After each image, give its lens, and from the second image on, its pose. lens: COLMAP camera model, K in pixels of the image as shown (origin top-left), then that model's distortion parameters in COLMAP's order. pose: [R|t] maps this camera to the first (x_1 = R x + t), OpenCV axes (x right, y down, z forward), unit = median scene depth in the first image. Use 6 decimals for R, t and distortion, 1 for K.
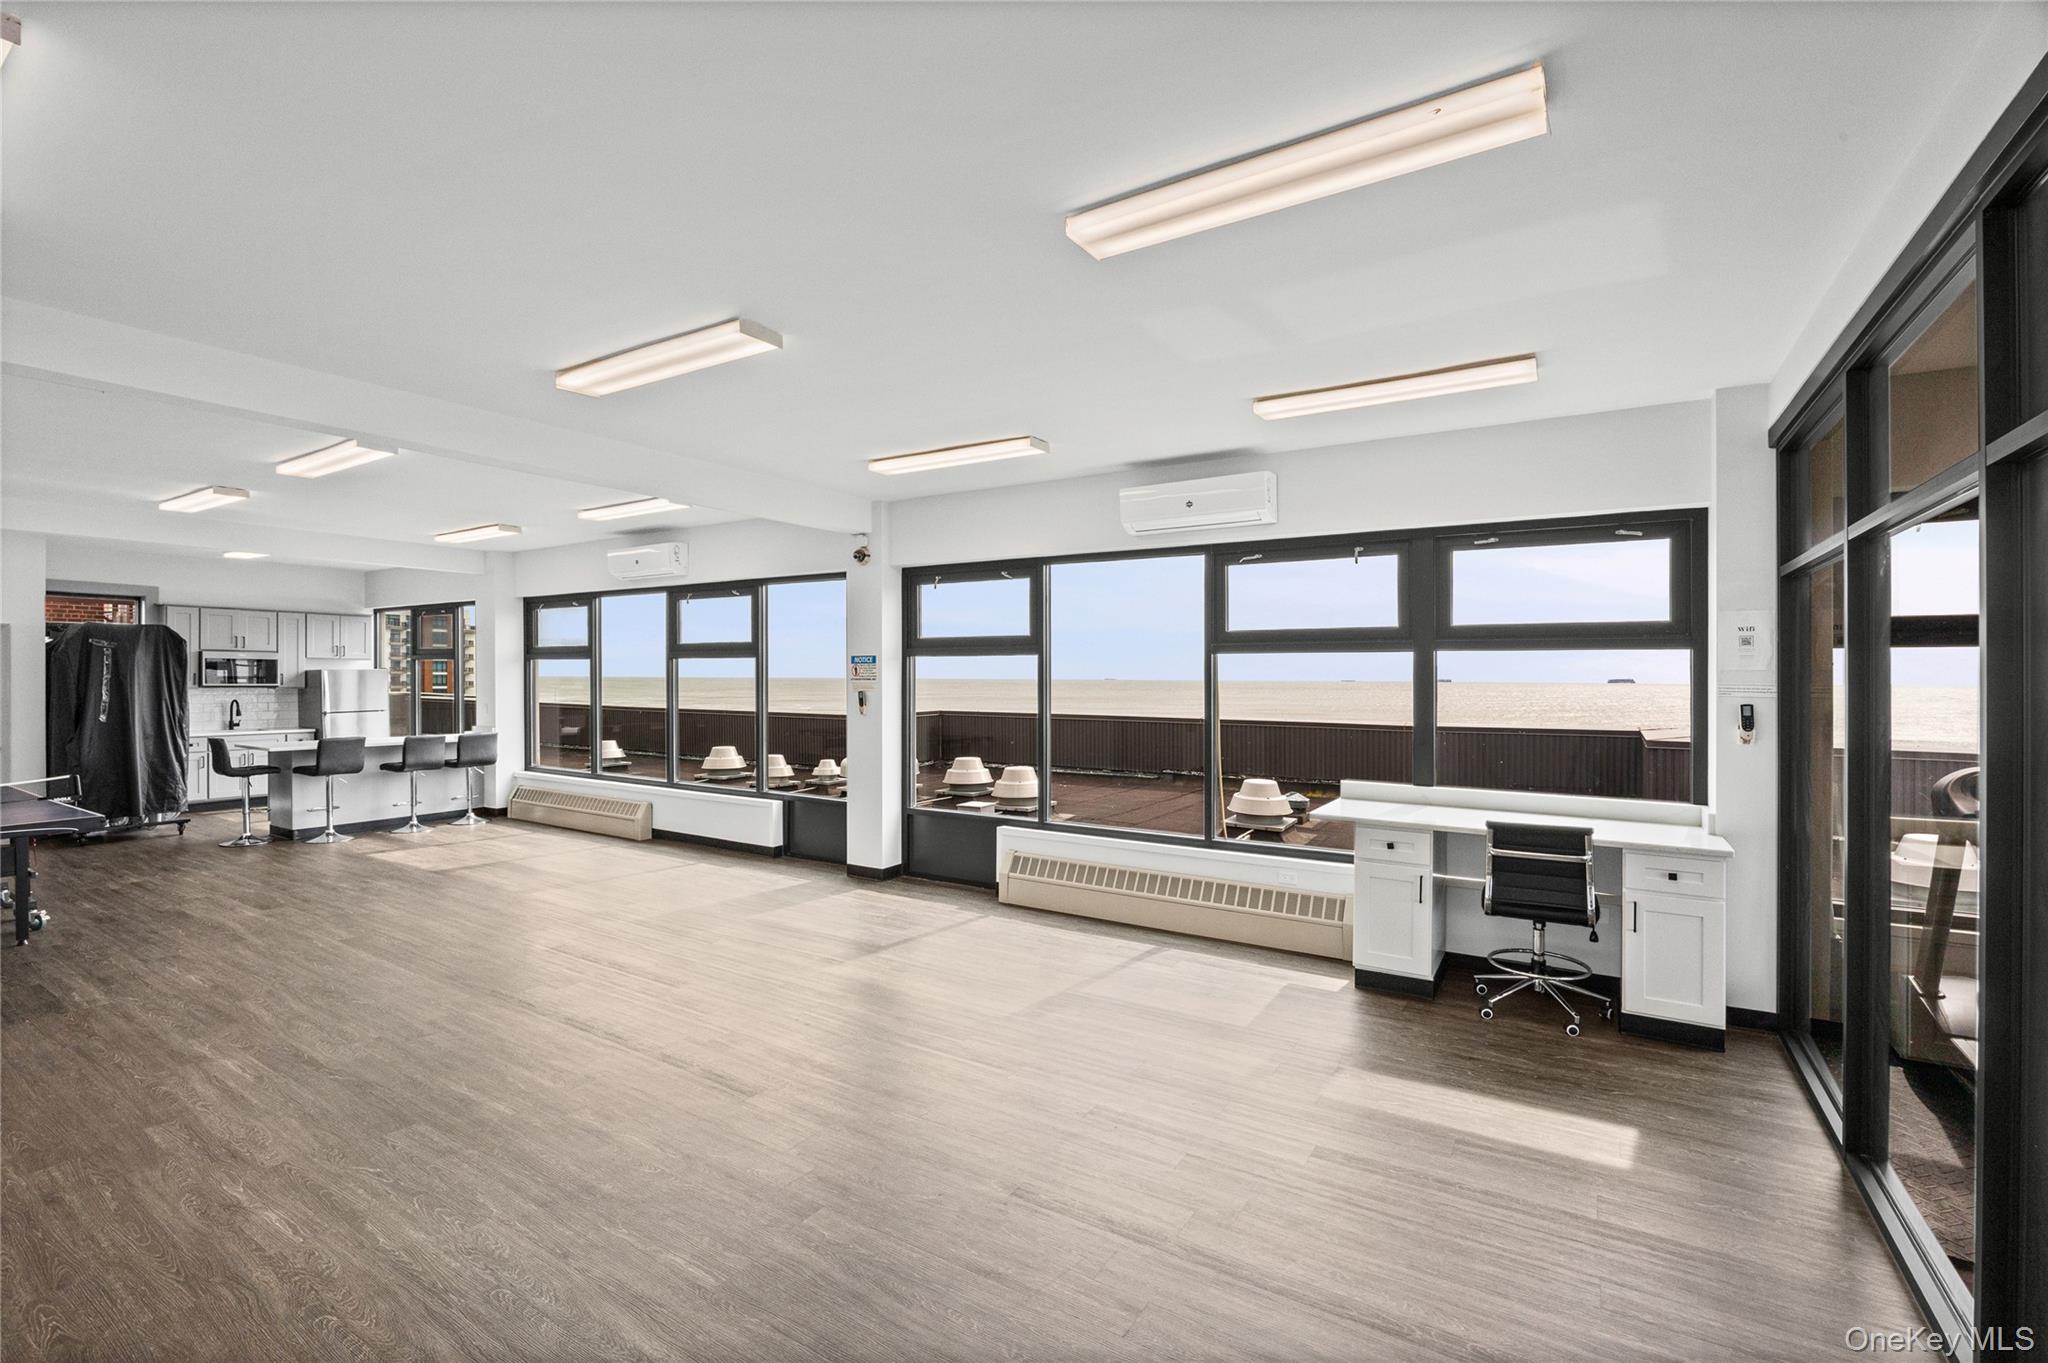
lens RADIAL K [[908.0, 0, 1021.2], [0, 908.0, 674.2], [0, 0, 1]] dist [-0.021736, 0.002106]
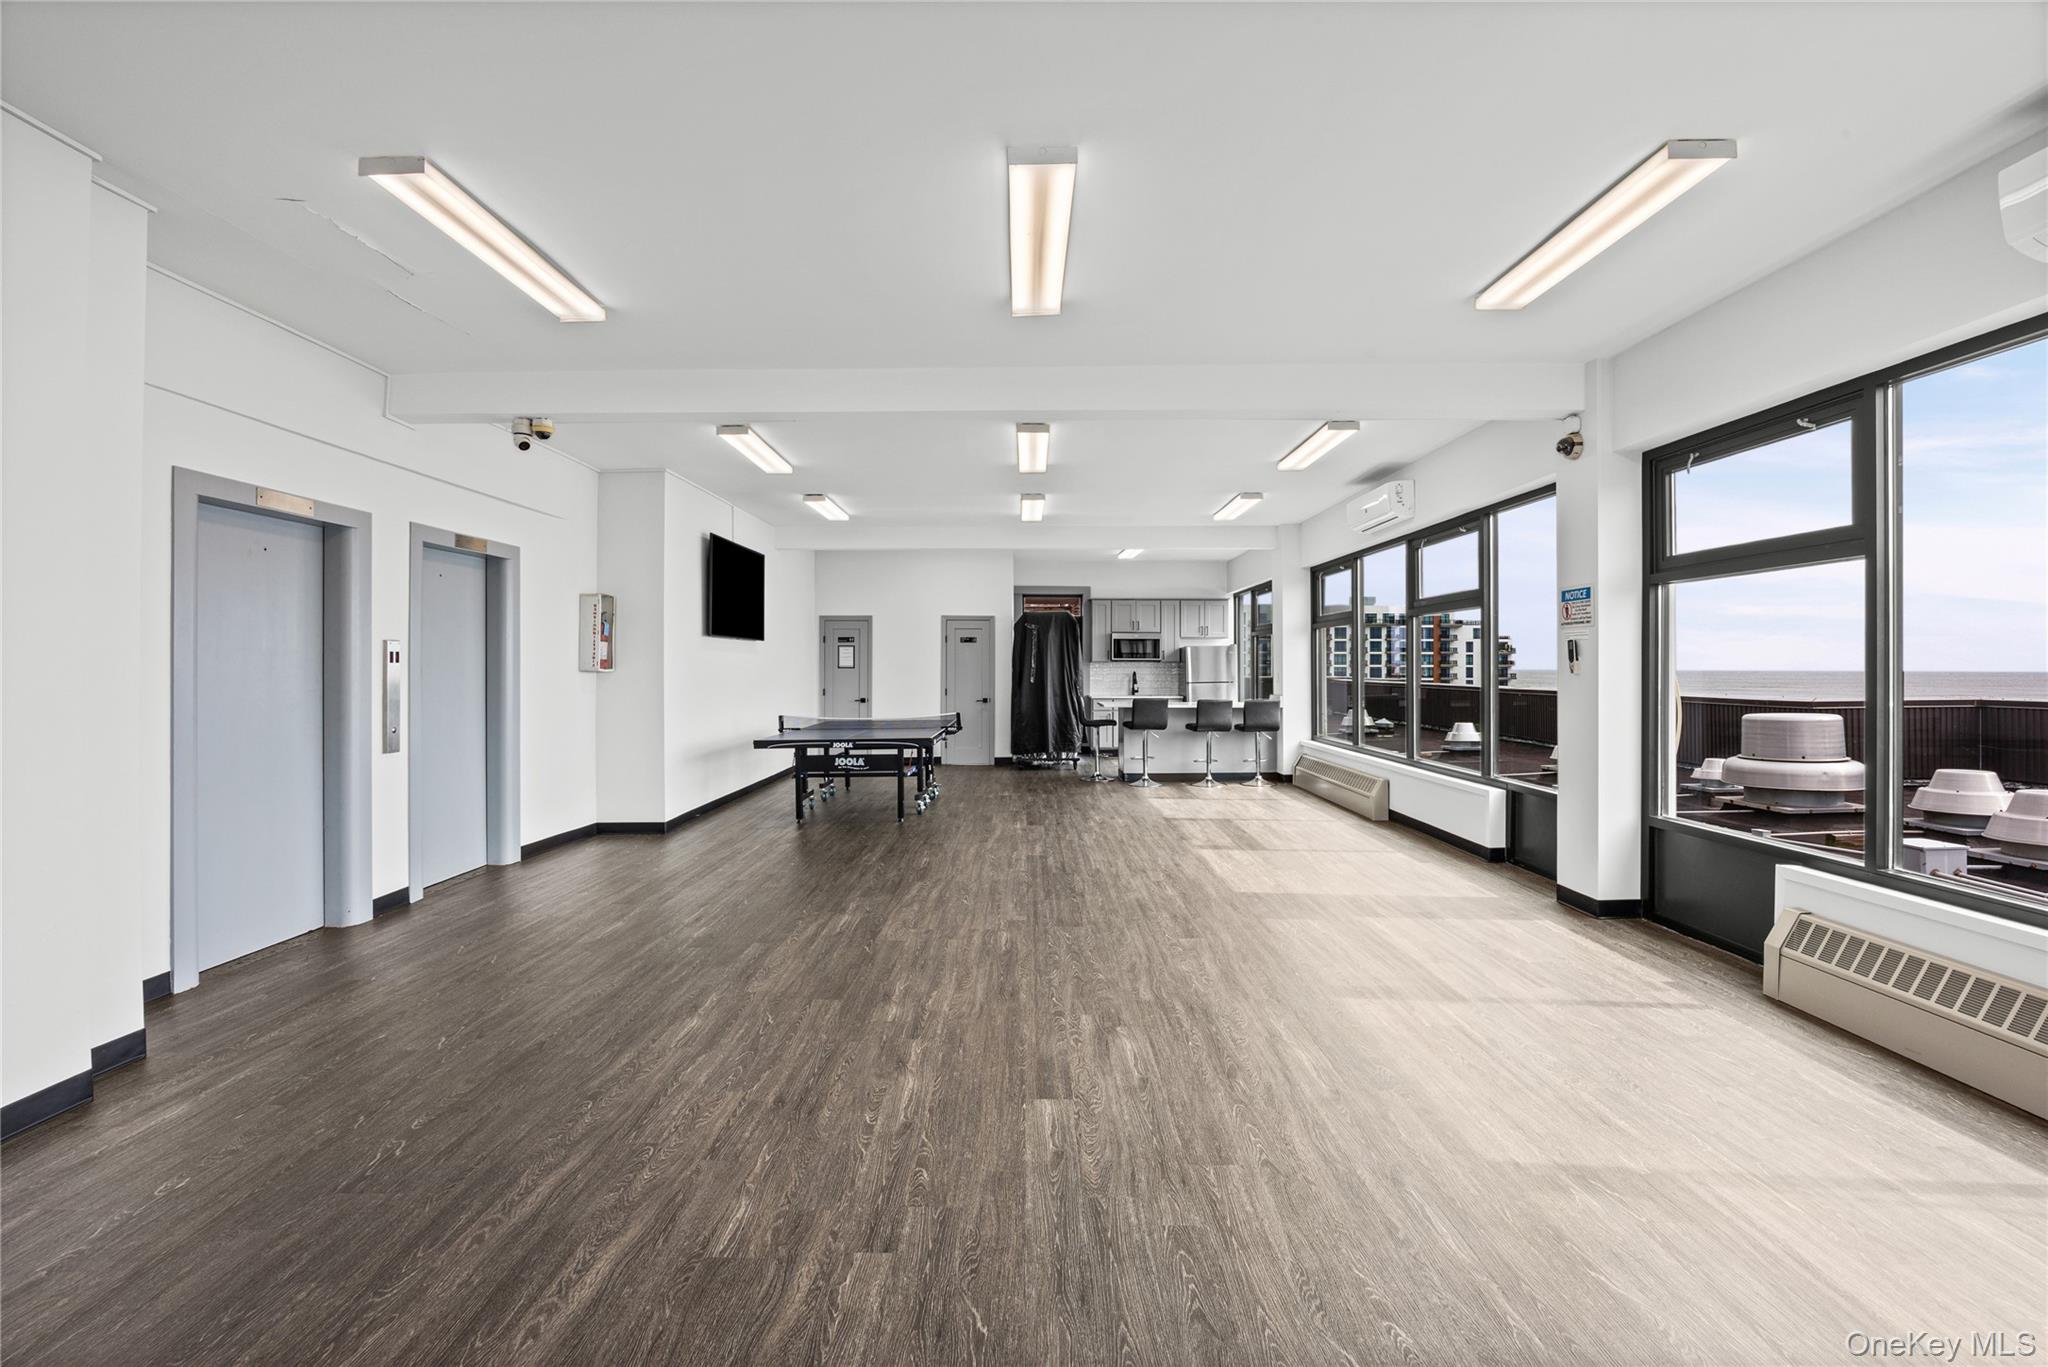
lens RADIAL K [[908.0, 0, 1022.2], [0, 908.0, 677.1], [0, 0, 1]] dist [-0.021736, 0.002106]
pose [[0.525781, 0.003038, -0.850614, 0.160636], [0.004144, 0.999973, 0.006133, 0.034530], [0.850610, -0.006750, 0.525754, 0.232109]]
